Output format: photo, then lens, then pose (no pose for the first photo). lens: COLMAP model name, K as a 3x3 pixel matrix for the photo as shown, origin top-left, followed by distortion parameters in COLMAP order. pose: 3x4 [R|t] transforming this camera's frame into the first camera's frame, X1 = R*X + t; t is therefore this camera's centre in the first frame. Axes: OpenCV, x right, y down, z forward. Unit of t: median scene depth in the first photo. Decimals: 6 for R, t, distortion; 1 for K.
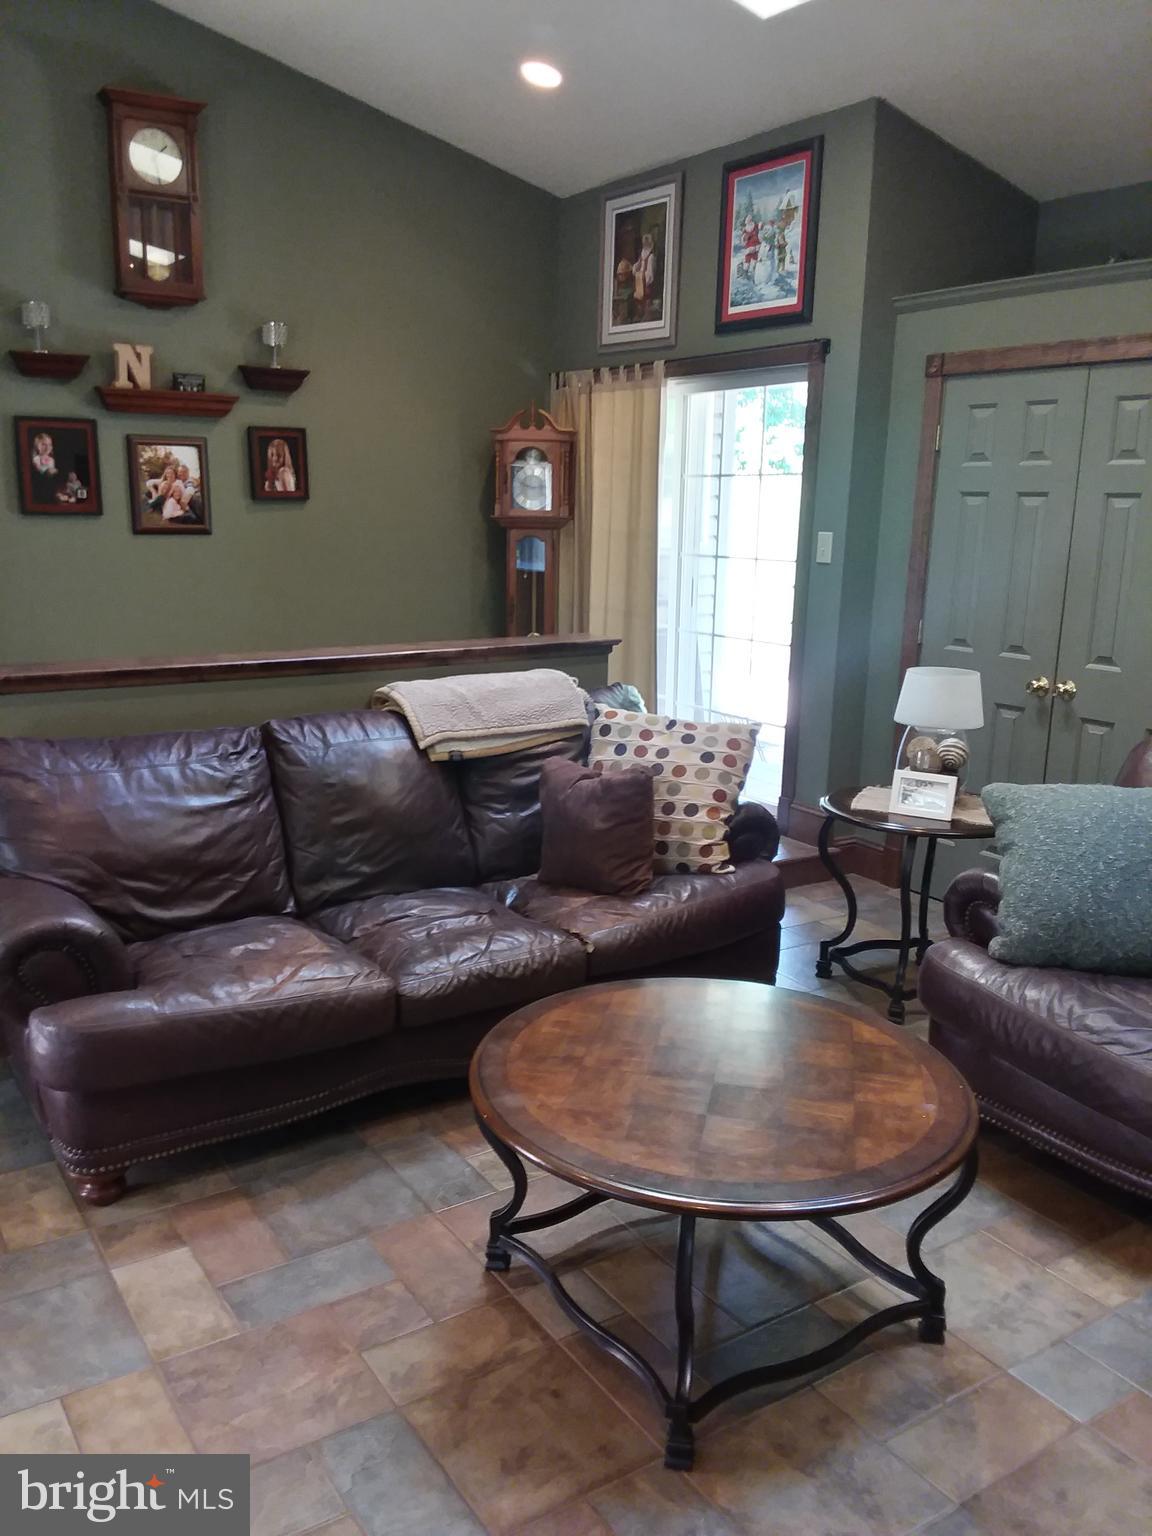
lens RADIAL K [[1232.7, 0, 538.3], [0, 1232.7, 781.2], [0, 0, 1]] dist [0.122703, -0.219744]
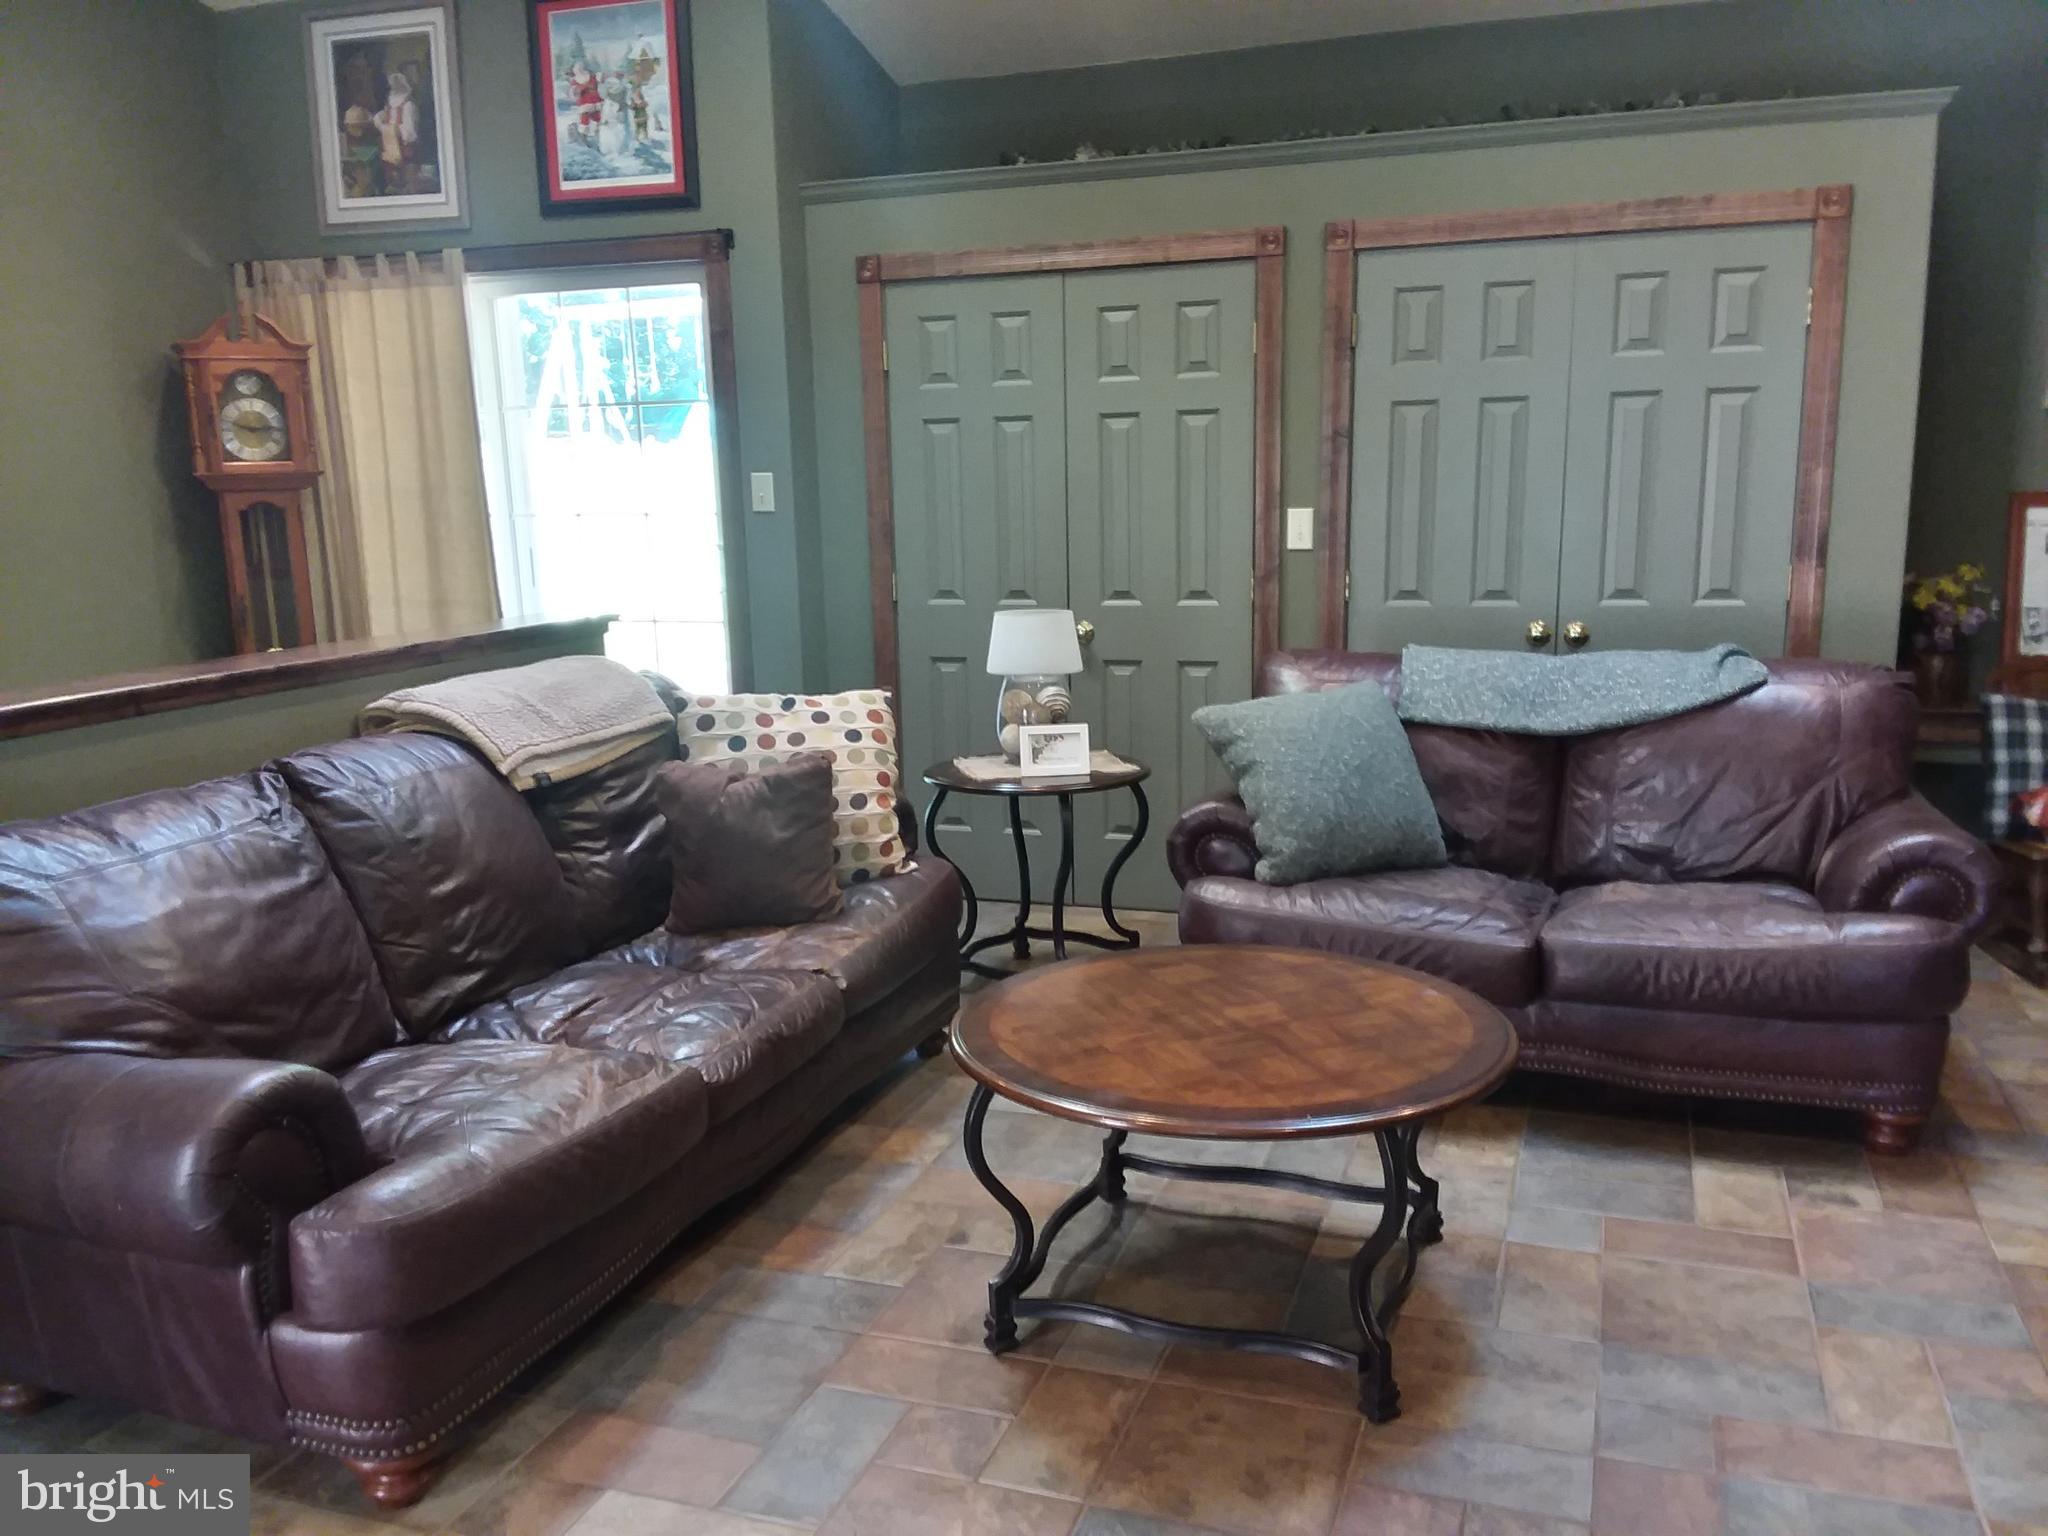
lens RADIAL K [[1643.6, 0, 1032.1], [0, 1643.6, 831.3], [0, 0, 1]] dist [0.122703, -0.219744]
pose [[0.783092, -0.161964, 0.600445, -0.325643], [0.172489, 0.984178, 0.040514, 0.013889], [-0.597506, 0.071844, 0.798639, 0.066430]]
